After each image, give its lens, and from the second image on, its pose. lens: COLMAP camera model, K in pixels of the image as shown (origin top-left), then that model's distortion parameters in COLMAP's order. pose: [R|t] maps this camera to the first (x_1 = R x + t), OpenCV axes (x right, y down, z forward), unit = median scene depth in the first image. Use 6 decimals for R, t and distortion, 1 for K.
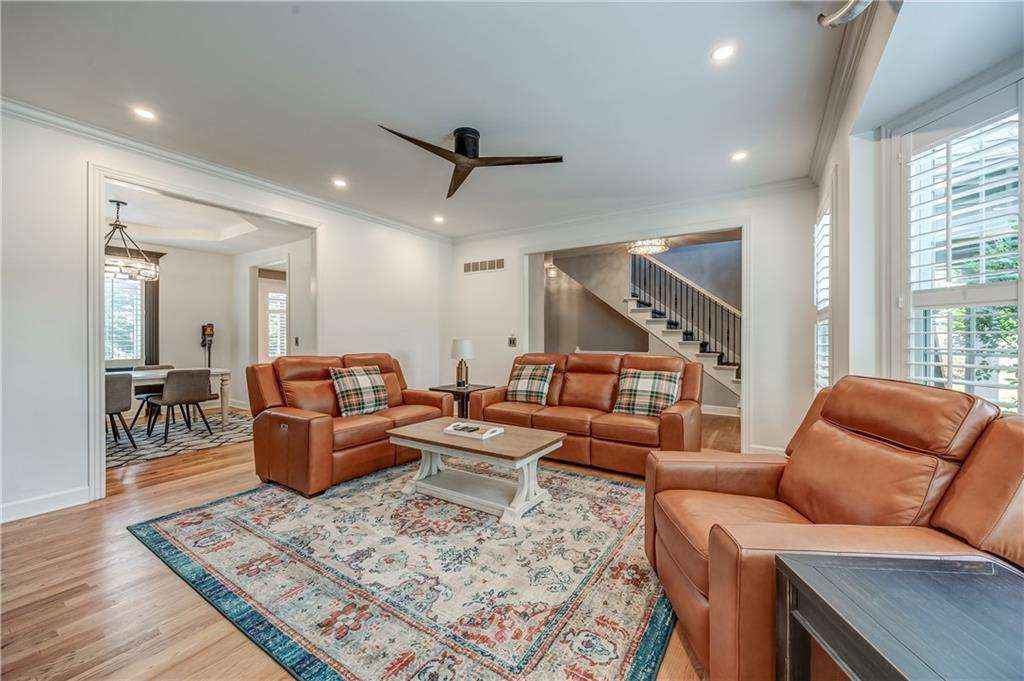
lens RADIAL K [[400.5, 0, 514.6], [0, 400.5, 340.0], [0, 0, 1]] dist [0.002140, -0.000806]
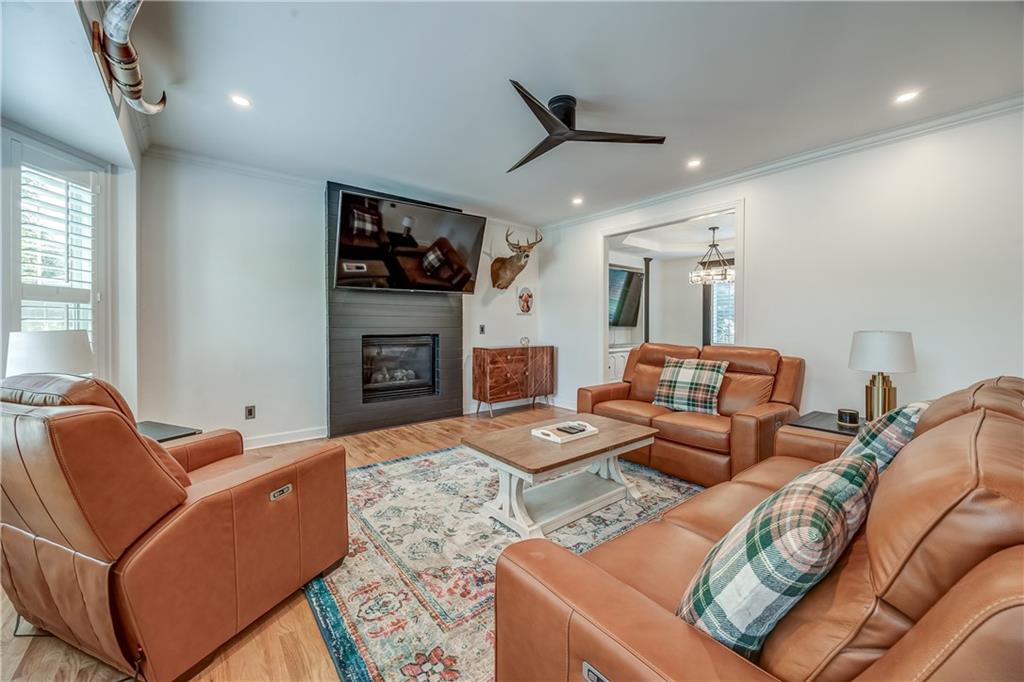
lens RADIAL K [[400.5, 0, 516.9], [0, 400.5, 330.1], [0, 0, 1]] dist [0.002140, -0.000806]
pose [[-0.318134, 0.007988, -0.948012, 0.854625], [-0.008466, 0.999901, 0.011267, -0.009029], [0.948008, 0.011611, -0.318035, 1.304105]]
